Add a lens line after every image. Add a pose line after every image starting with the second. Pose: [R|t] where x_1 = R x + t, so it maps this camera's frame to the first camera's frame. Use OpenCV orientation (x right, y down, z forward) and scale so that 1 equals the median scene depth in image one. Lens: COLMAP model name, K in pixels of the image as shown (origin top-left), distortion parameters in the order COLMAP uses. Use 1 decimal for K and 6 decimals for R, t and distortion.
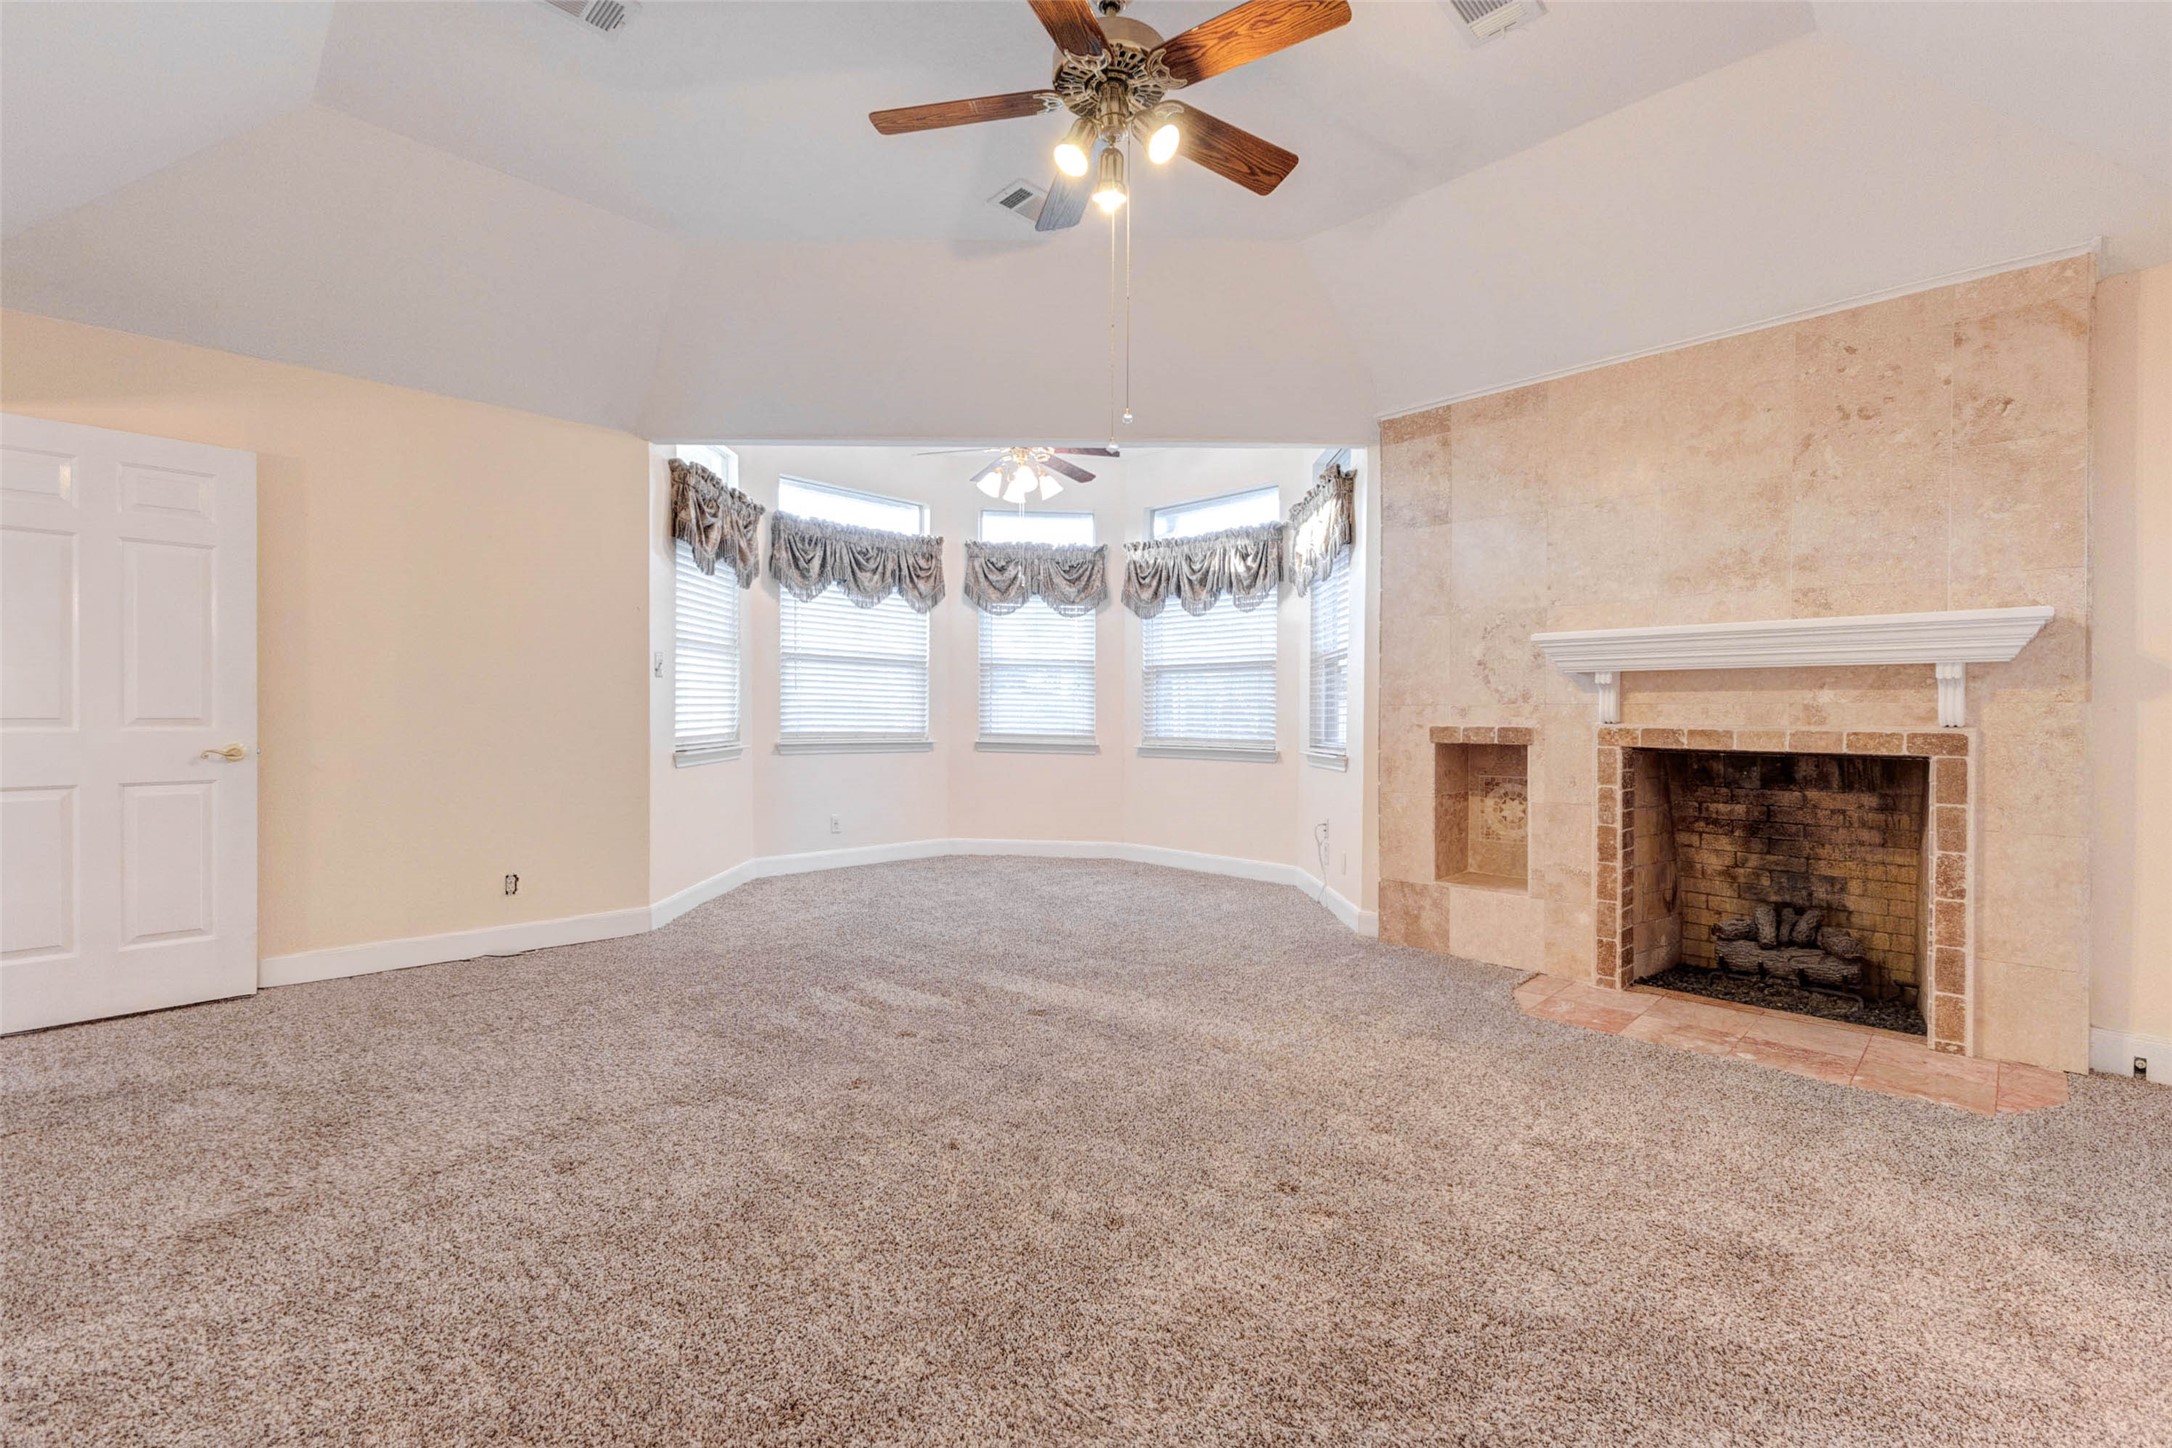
lens RADIAL K [[929.6, 0, 1081.7], [0, 929.6, 713.8], [0, 0, 1]] dist [-0.000761, 0.000082]
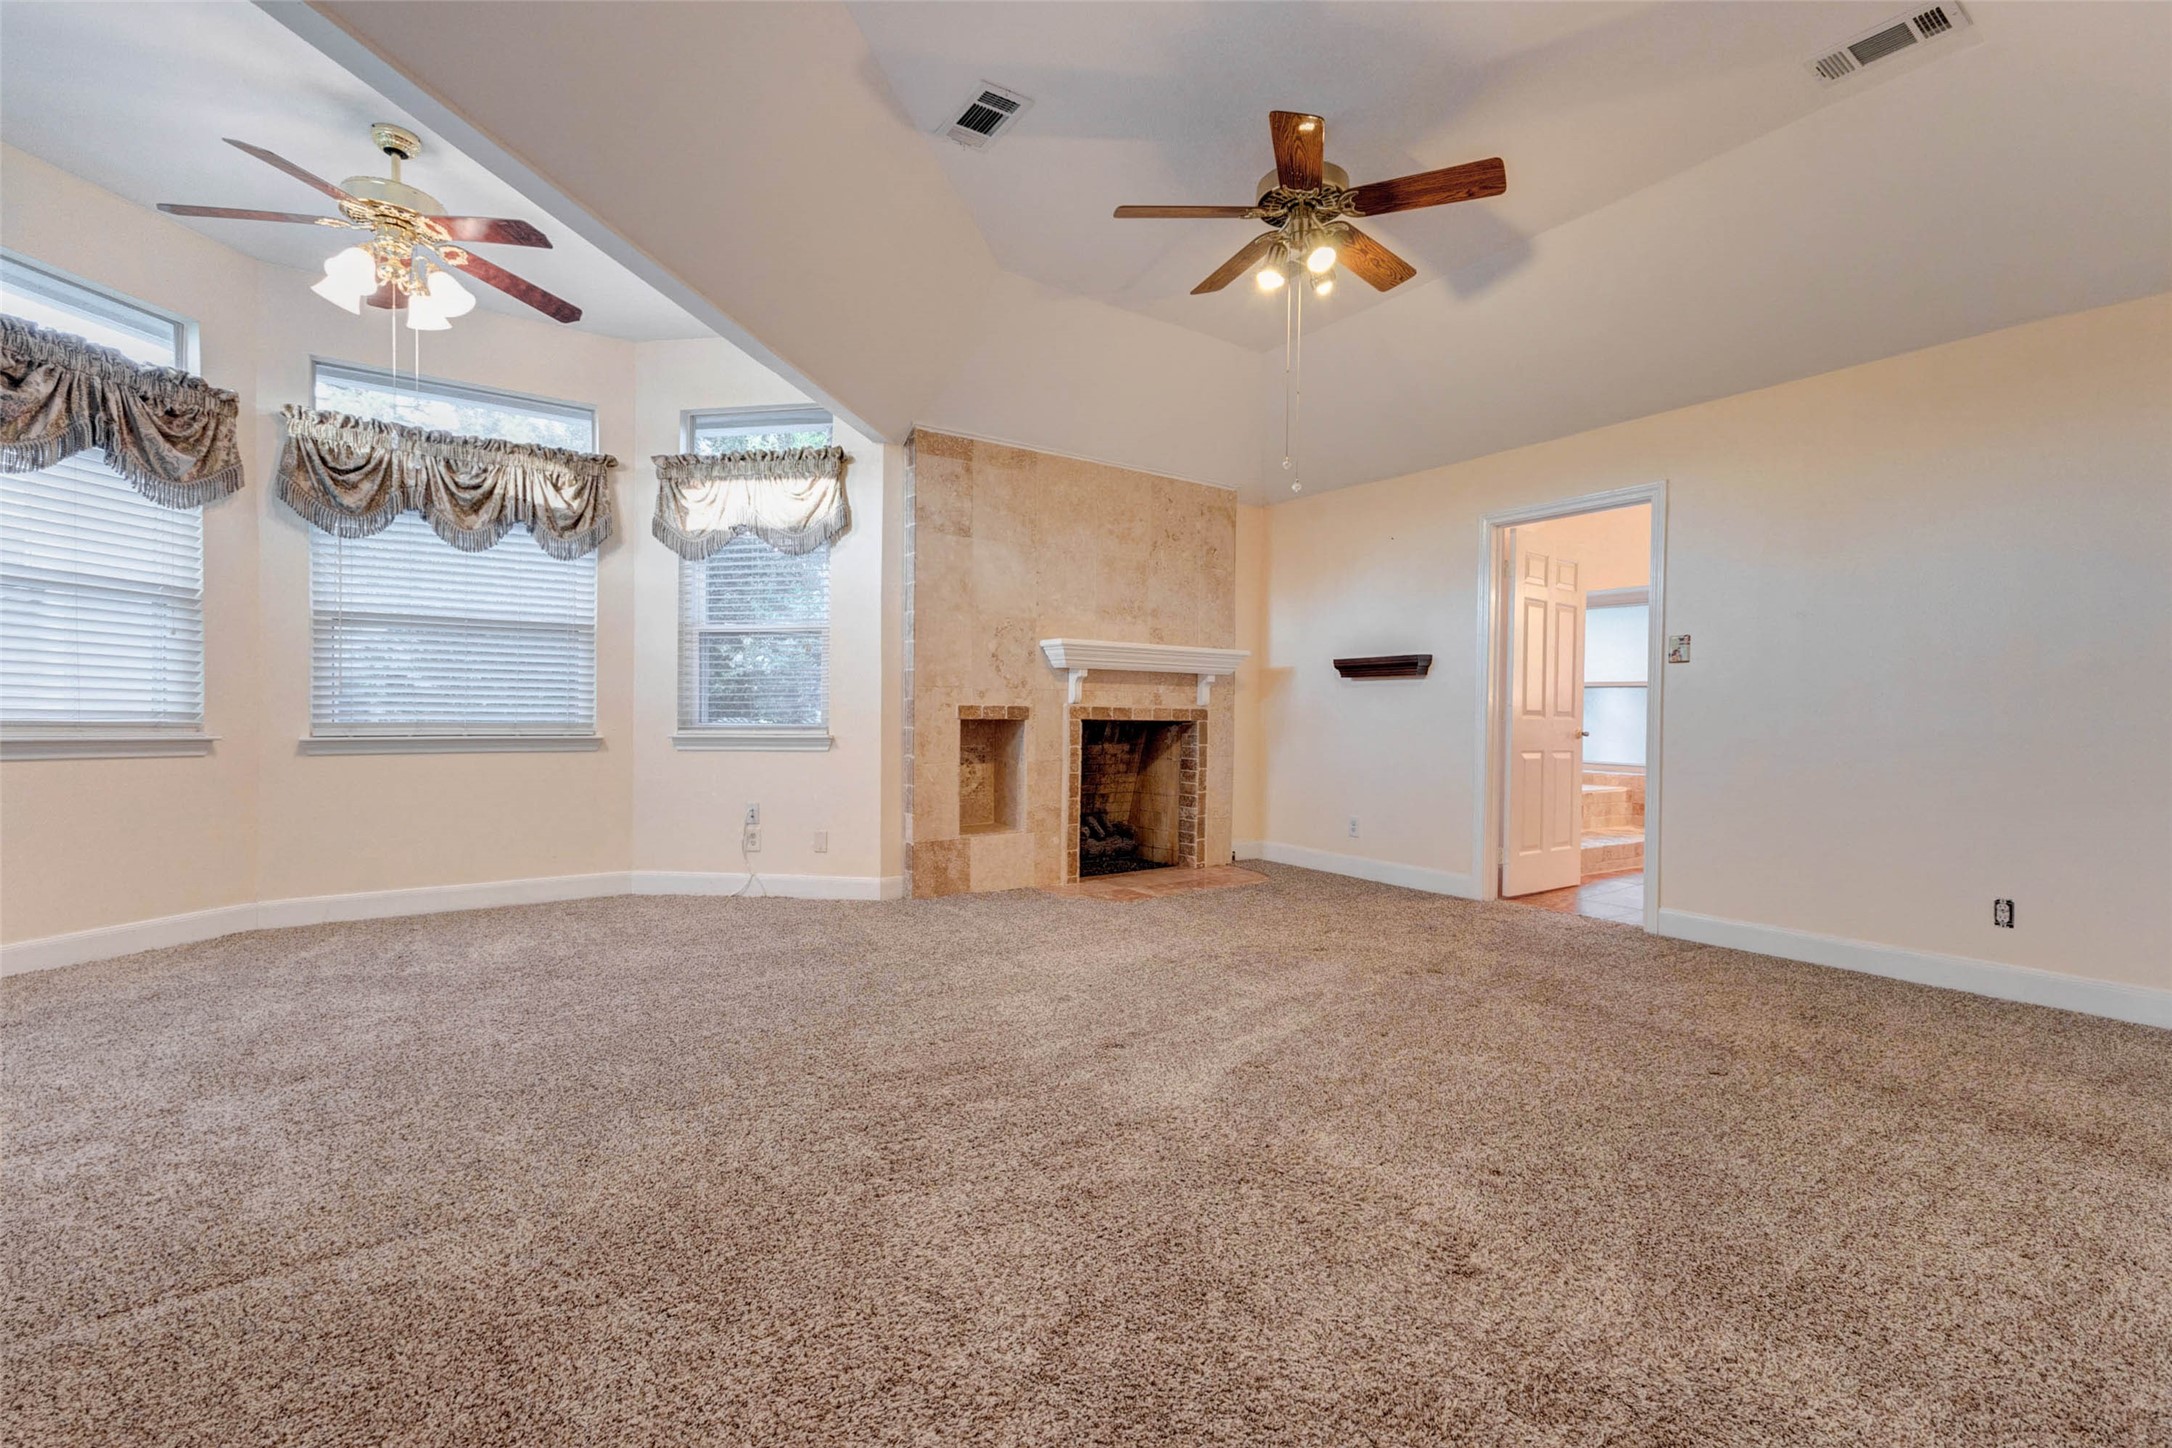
lens RADIAL K [[929.6, 0, 1081.7], [0, 929.6, 713.8], [0, 0, 1]] dist [-0.000761, 0.000082]
pose [[0.176672, -0.004749, 0.984258, -0.779185], [-0.011256, 0.999913, 0.006845, 0.014616], [-0.984205, -0.012288, 0.176603, 0.648579]]
